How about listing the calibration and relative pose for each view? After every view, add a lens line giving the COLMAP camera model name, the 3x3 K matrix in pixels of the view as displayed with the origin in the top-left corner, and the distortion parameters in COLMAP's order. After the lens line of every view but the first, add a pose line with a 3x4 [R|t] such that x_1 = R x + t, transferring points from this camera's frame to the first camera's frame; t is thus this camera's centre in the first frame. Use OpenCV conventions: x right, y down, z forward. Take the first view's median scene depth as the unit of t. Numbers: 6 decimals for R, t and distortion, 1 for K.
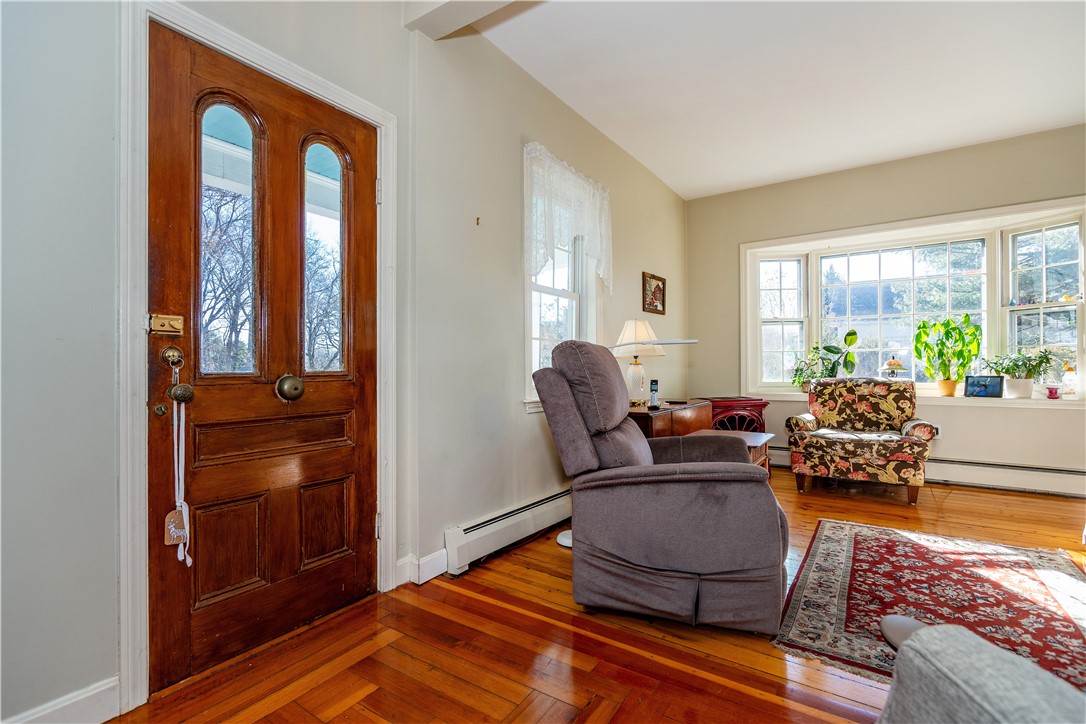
lens RADIAL K [[513.5, 0, 512.7], [0, 513.5, 367.1], [0, 0, 1]] dist [-0.002397, 0.000556]
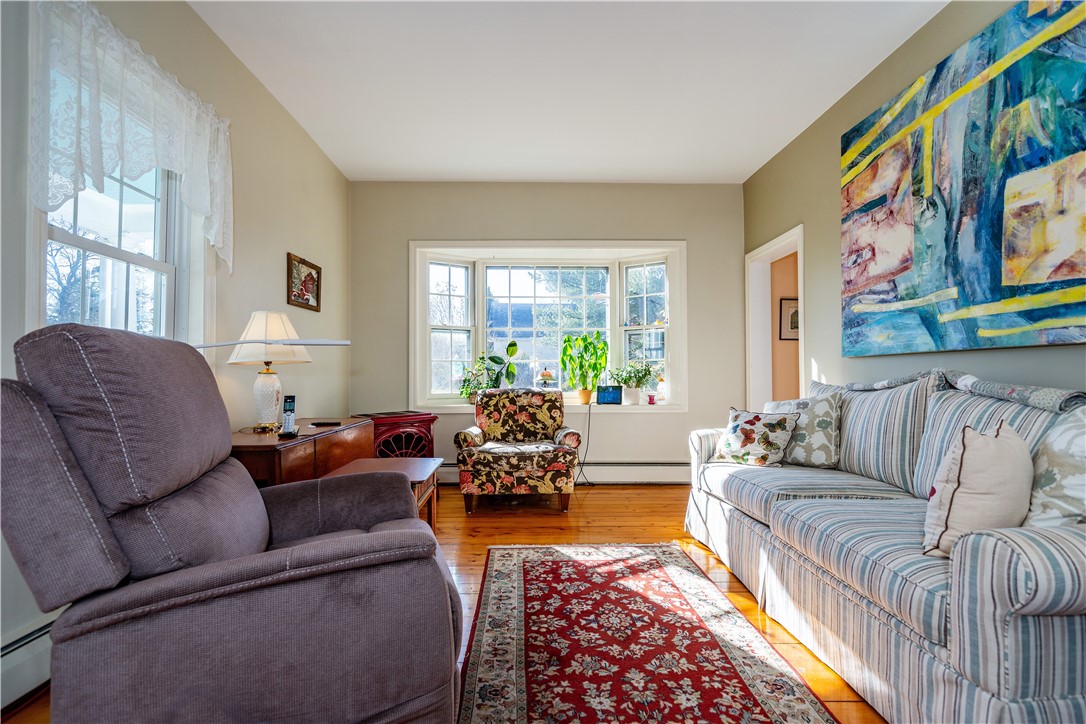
lens RADIAL K [[521.0, 0, 540.5], [0, 521.0, 373.7], [0, 0, 1]] dist [-0.001704, 0.000141]
pose [[0.791564, 0.006866, 0.611047, 0.101121], [-0.003198, 0.999970, -0.007093, -0.001154], [-0.611077, 0.003660, 0.791562, 0.201636]]
